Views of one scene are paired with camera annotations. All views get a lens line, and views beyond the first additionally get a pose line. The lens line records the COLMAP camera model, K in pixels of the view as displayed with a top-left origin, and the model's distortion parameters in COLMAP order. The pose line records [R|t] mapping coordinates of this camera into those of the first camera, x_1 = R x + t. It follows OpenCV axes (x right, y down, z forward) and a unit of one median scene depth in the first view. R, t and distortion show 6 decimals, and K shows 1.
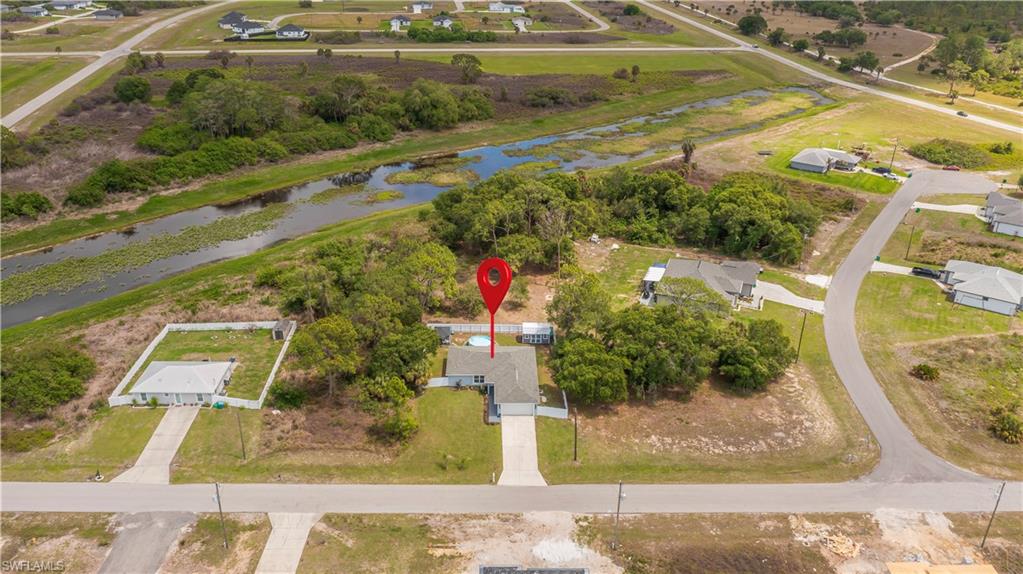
lens RADIAL K [[822.5, 0, 507.6], [0, 822.5, 288.3], [0, 0, 1]] dist [-0.015931, 0.006022]
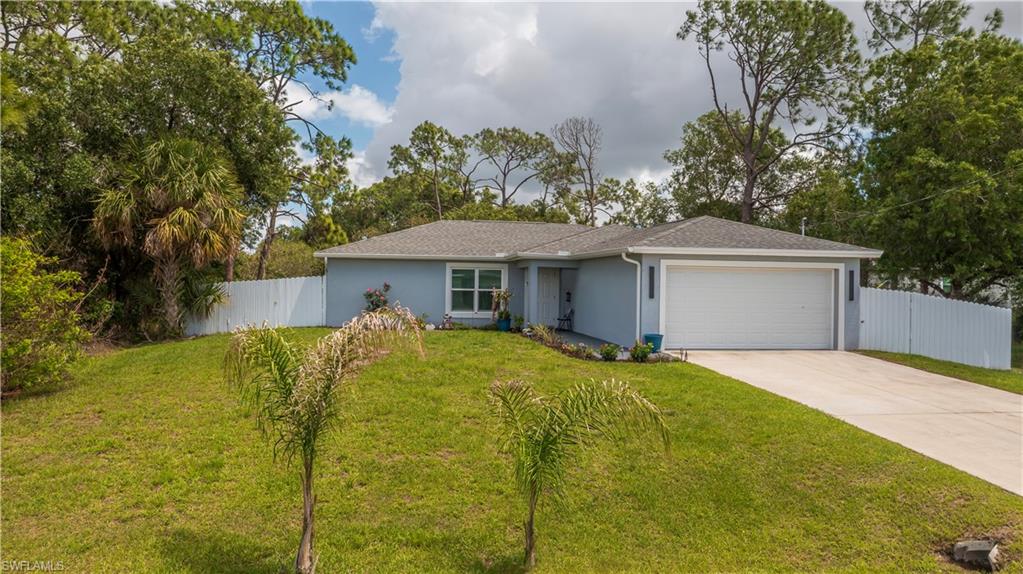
lens RADIAL K [[822.5, 0, 514.2], [0, 822.5, 287.4], [0, 0, 1]] dist [-0.015931, 0.006022]
pose [[0.985775, 0.002346, 0.168055, -0.064529], [0.068512, 0.907446, -0.414546, 0.211880], [-0.153473, 0.420163, 0.894376, 0.865841]]
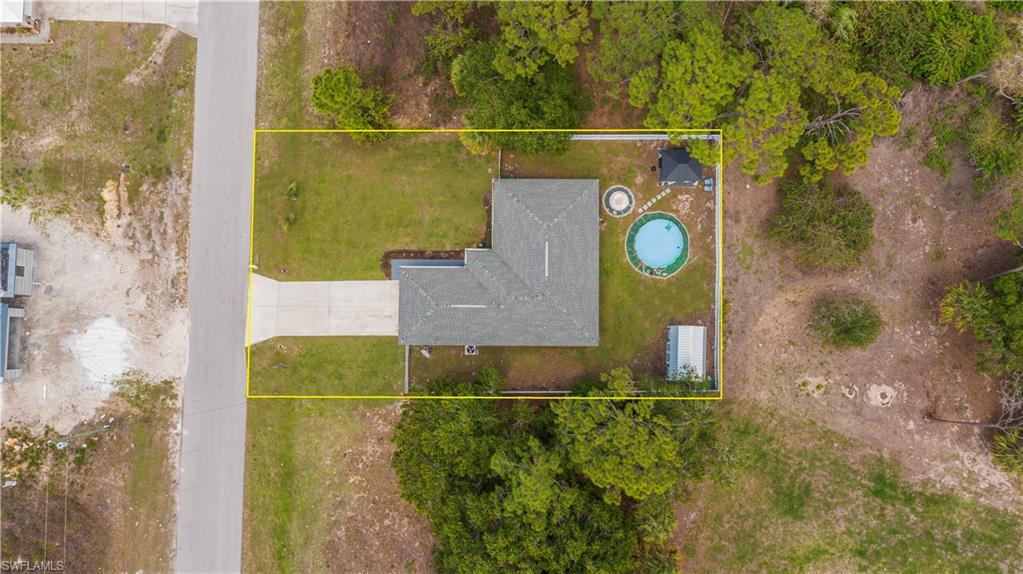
lens RADIAL K [[822.5, 0, 512.1], [0, 822.5, 285.6], [0, 0, 1]] dist [-0.015931, 0.006022]
pose [[-0.024060, 0.996124, -0.084611, 0.045646], [-0.421477, 0.066639, 0.904387, -0.422950], [0.906520, 0.057421, 0.418240, 0.830850]]
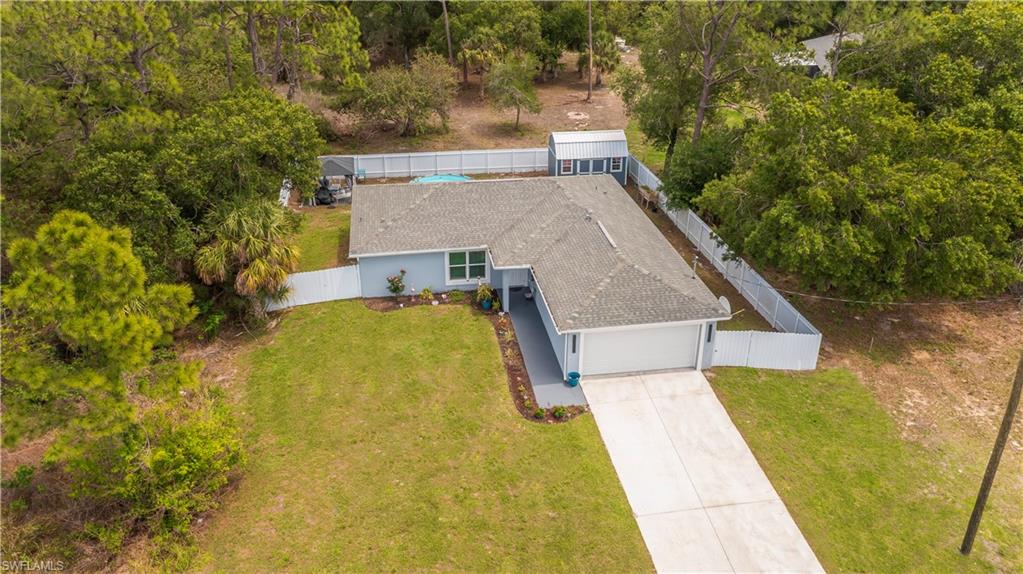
lens RADIAL K [[822.5, 0, 515.0], [0, 822.5, 284.0], [0, 0, 1]] dist [-0.015931, 0.006022]
pose [[0.989235, -0.069438, 0.128808, -0.059594], [0.067455, 0.997528, 0.019696, 0.120219], [-0.129858, -0.010795, 0.991474, 0.758082]]
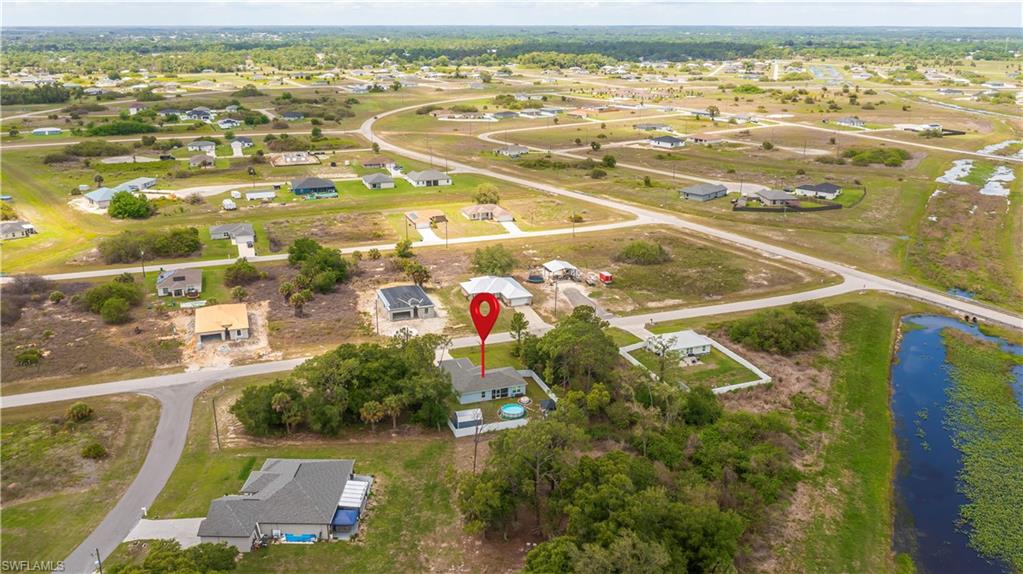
lens RADIAL K [[822.5, 0, 510.4], [0, 822.5, 286.9], [0, 0, 1]] dist [-0.015931, 0.006022]
pose [[-0.947484, 0.084711, -0.308379, 0.357460], [-0.147118, 0.740732, 0.655494, -0.937879], [0.283954, 0.666438, -0.689370, 1.966749]]
